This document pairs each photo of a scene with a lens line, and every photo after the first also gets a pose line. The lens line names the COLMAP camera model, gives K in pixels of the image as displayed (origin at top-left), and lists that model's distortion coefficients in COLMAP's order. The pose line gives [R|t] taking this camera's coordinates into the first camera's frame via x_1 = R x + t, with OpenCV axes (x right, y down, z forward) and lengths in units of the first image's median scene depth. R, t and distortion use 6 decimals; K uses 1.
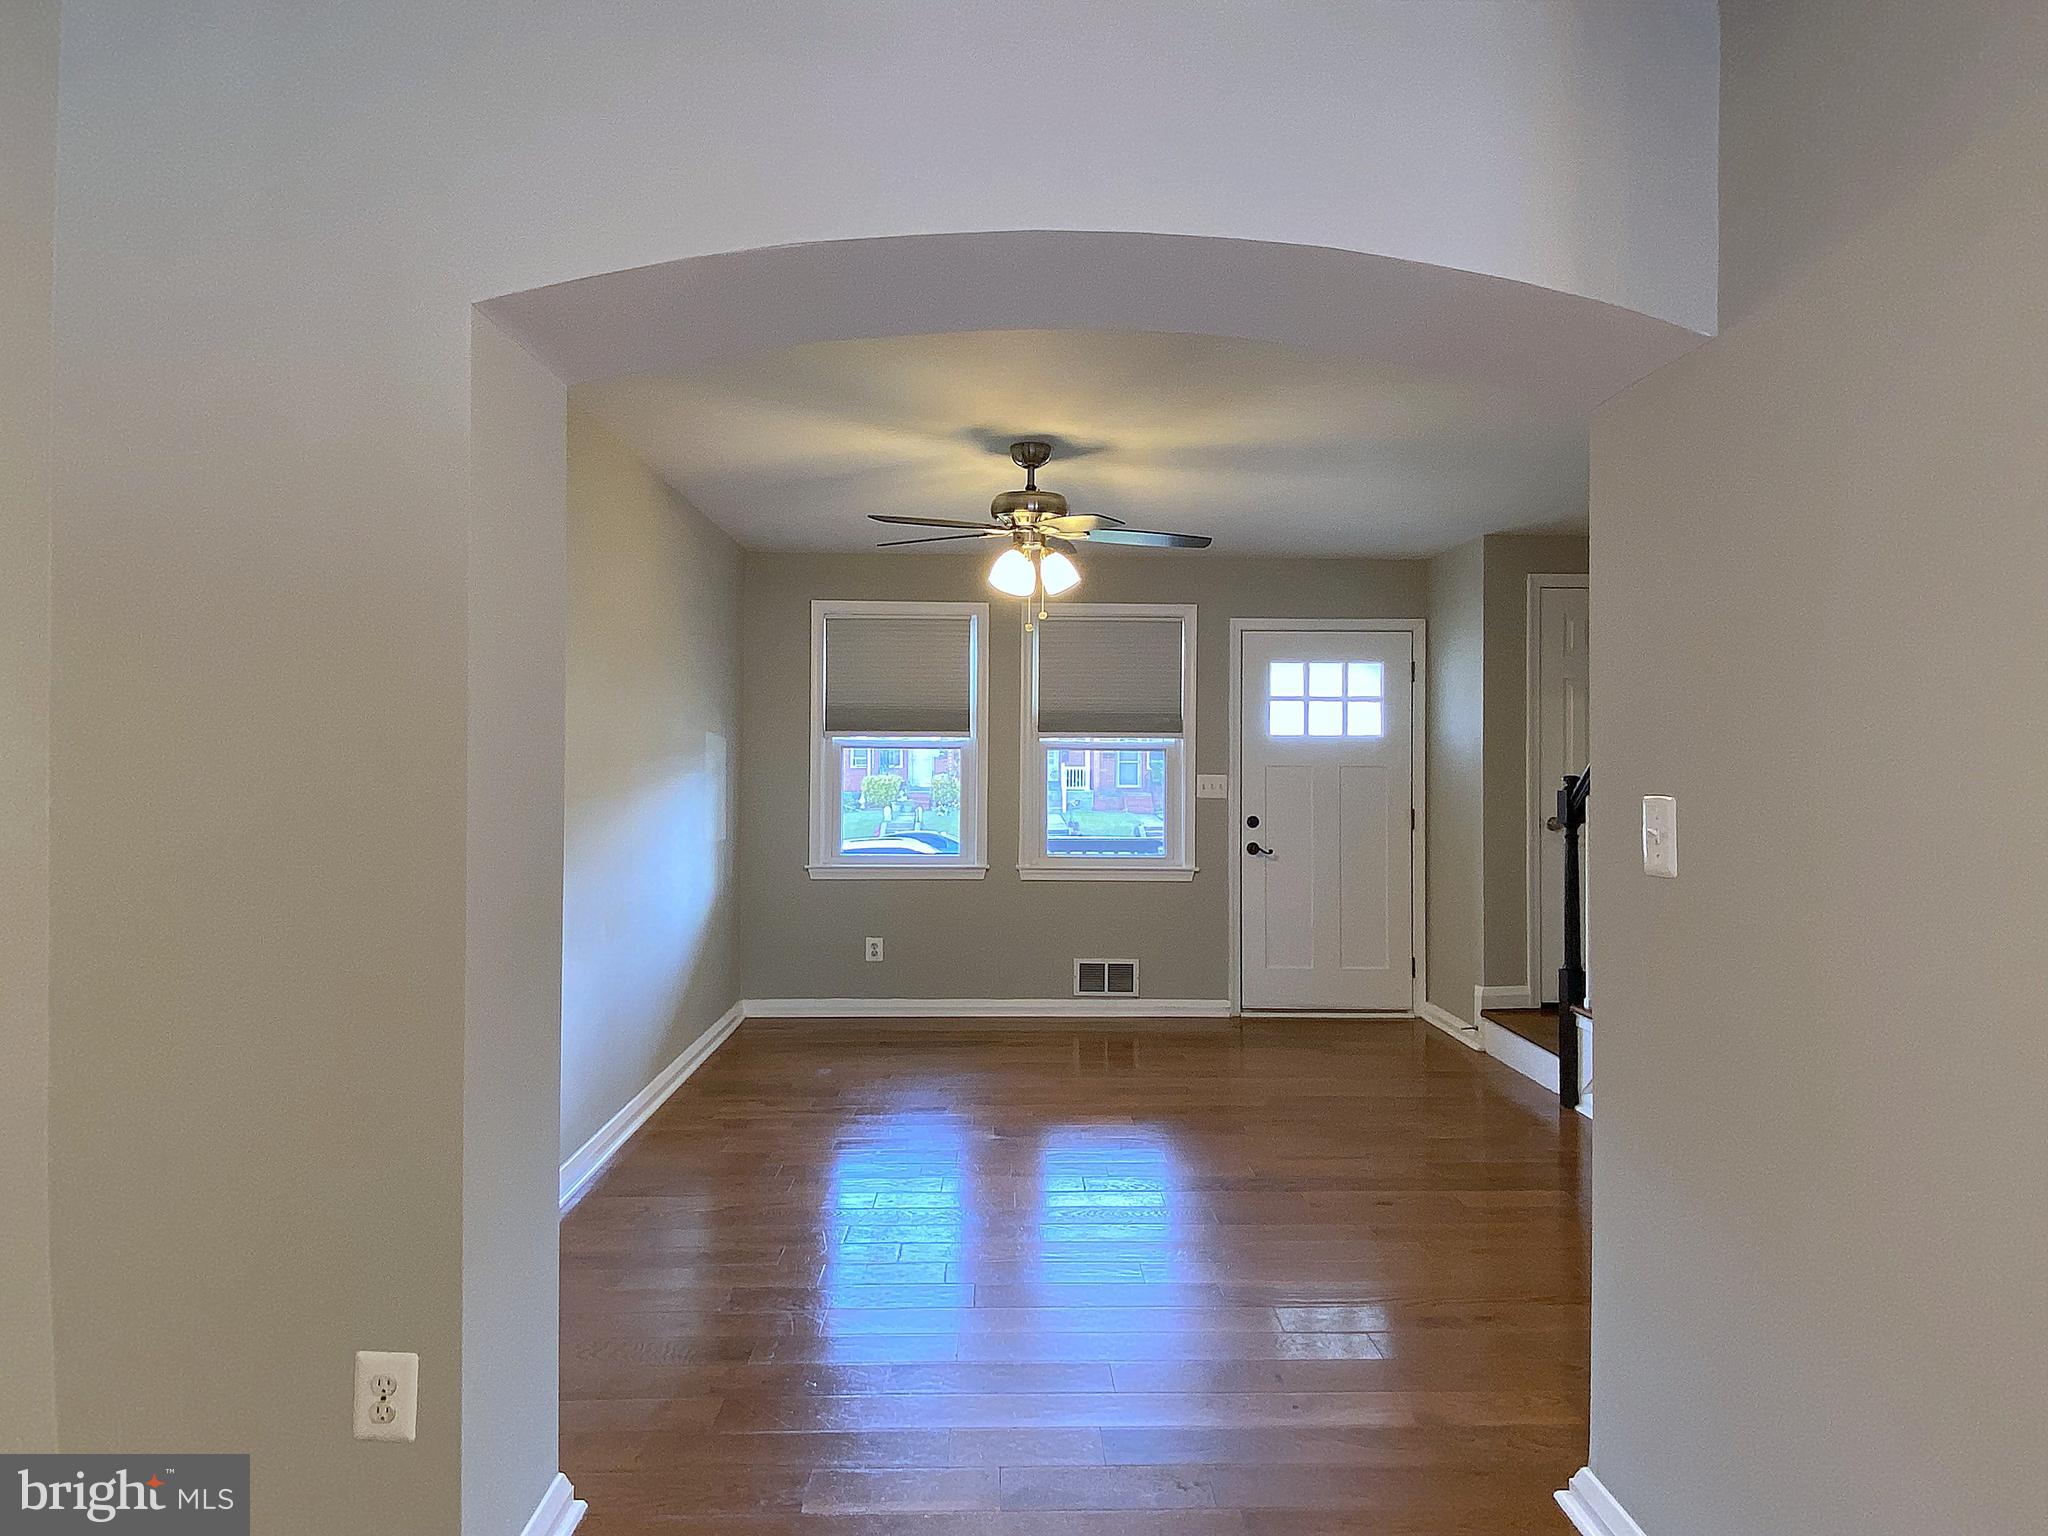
lens RADIAL K [[1125.8, 0, 1003.1], [0, 1125.8, 755.9], [0, 0, 1]] dist [0.033463, -0.033234]
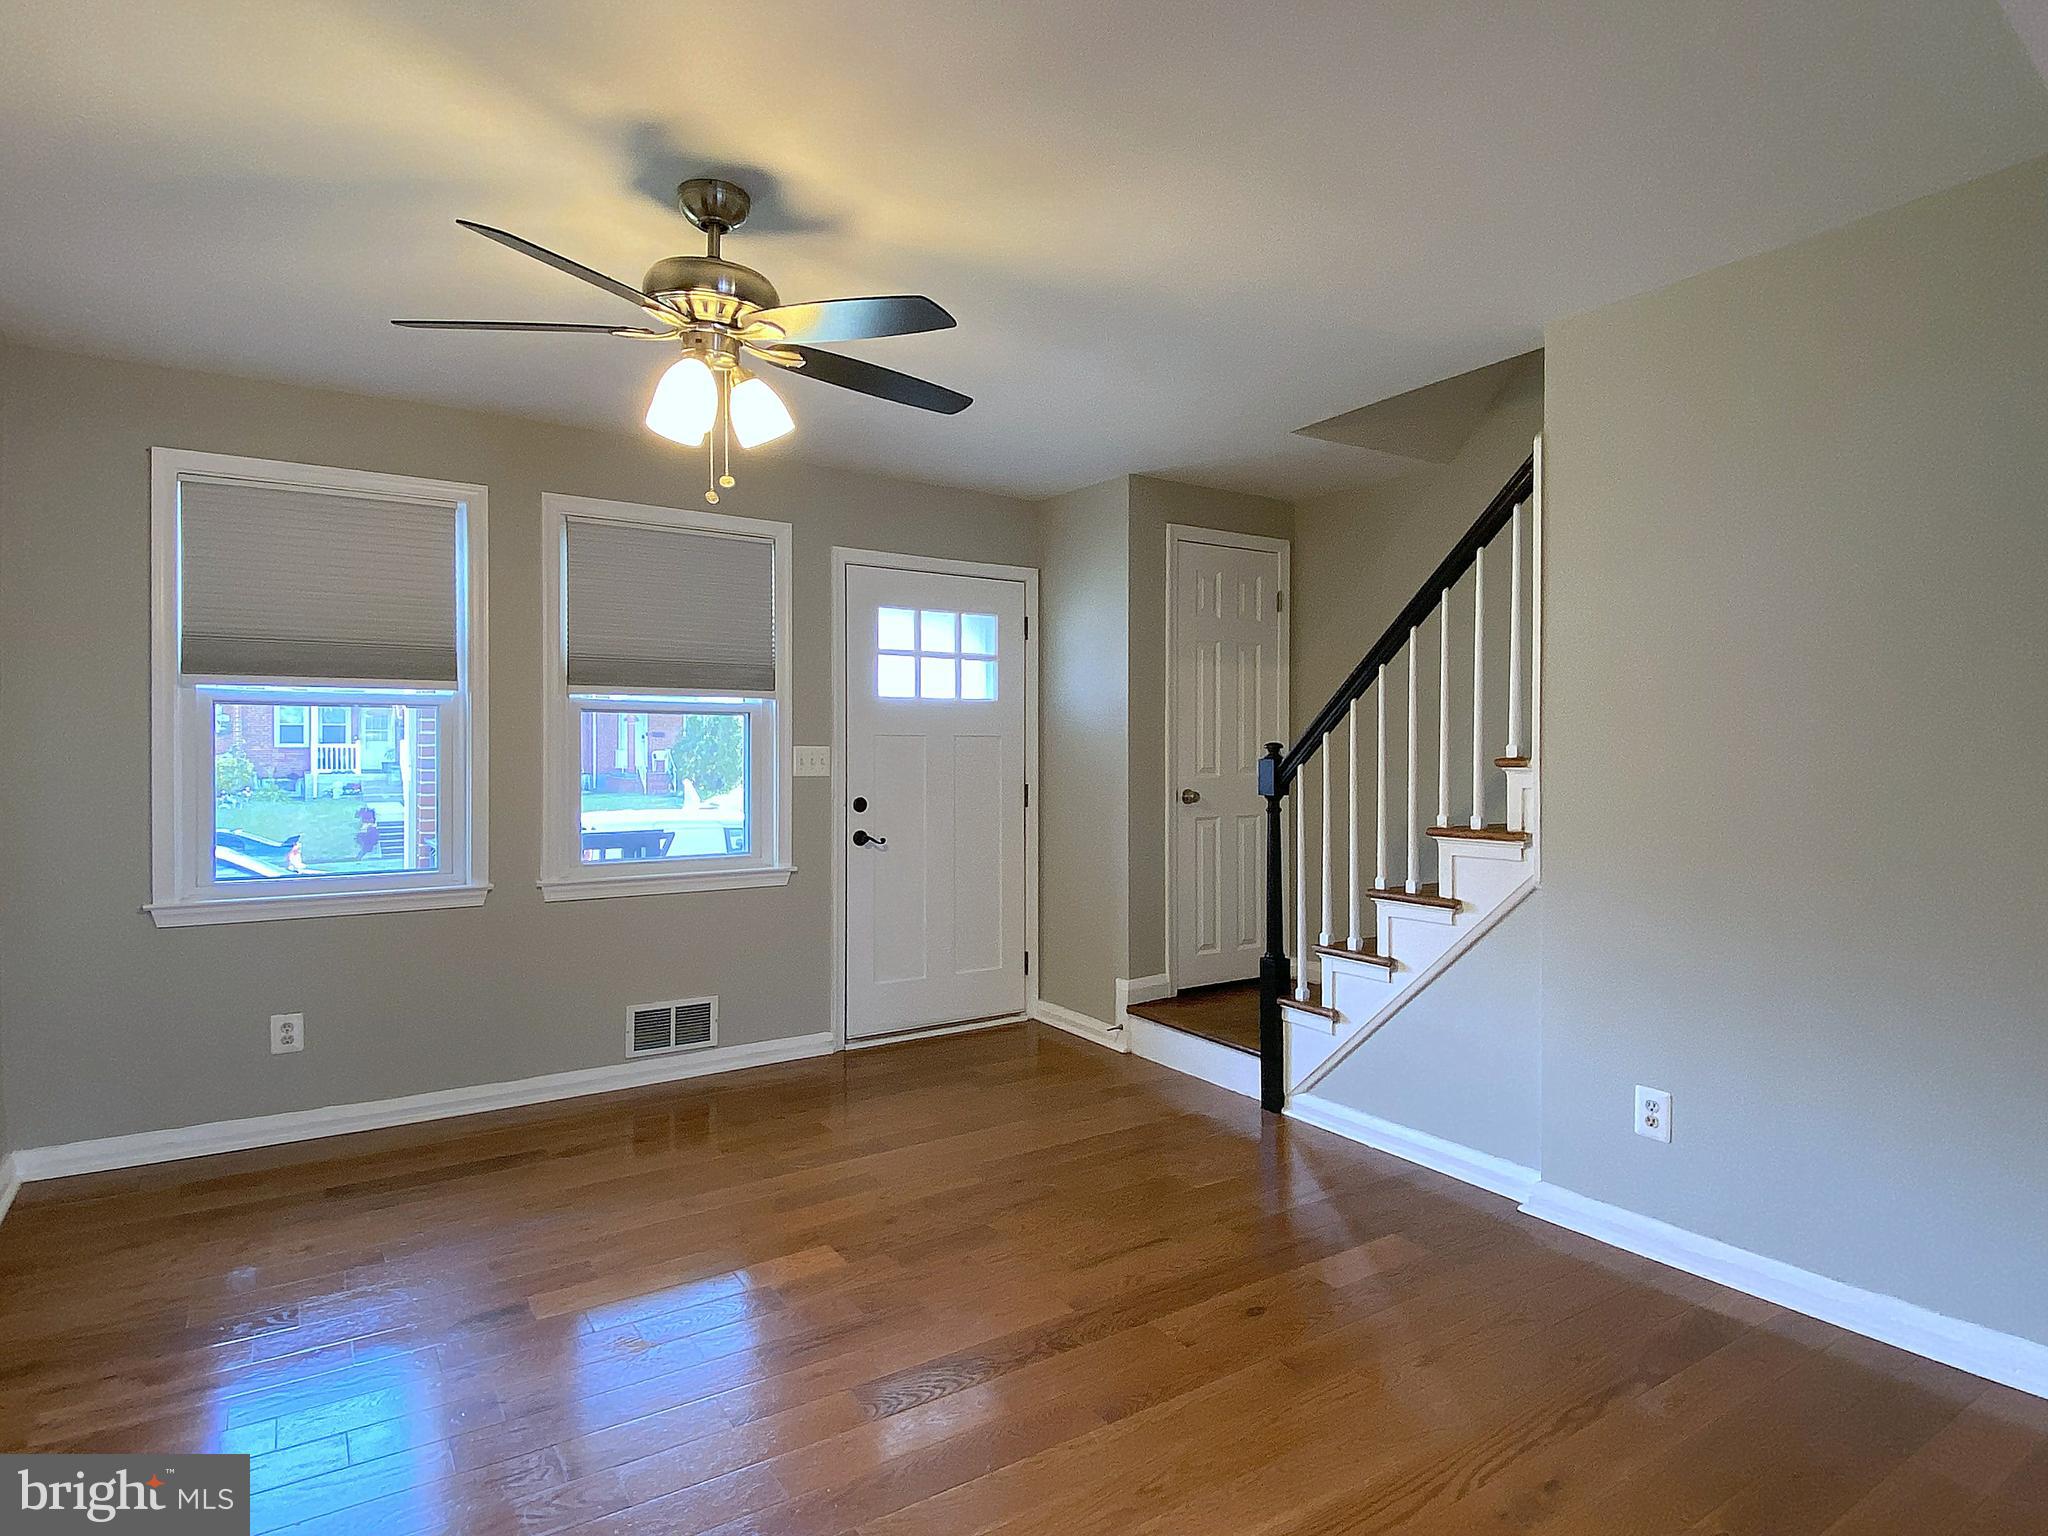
lens RADIAL K [[1125.8, 0, 1035.0], [0, 1125.8, 757.3], [0, 0, 1]] dist [0.033463, -0.033234]
pose [[0.837801, -0.008249, 0.545913, -0.109555], [-0.002683, 0.999812, 0.019224, 0.009134], [-0.545969, -0.017571, 0.837621, 0.265634]]
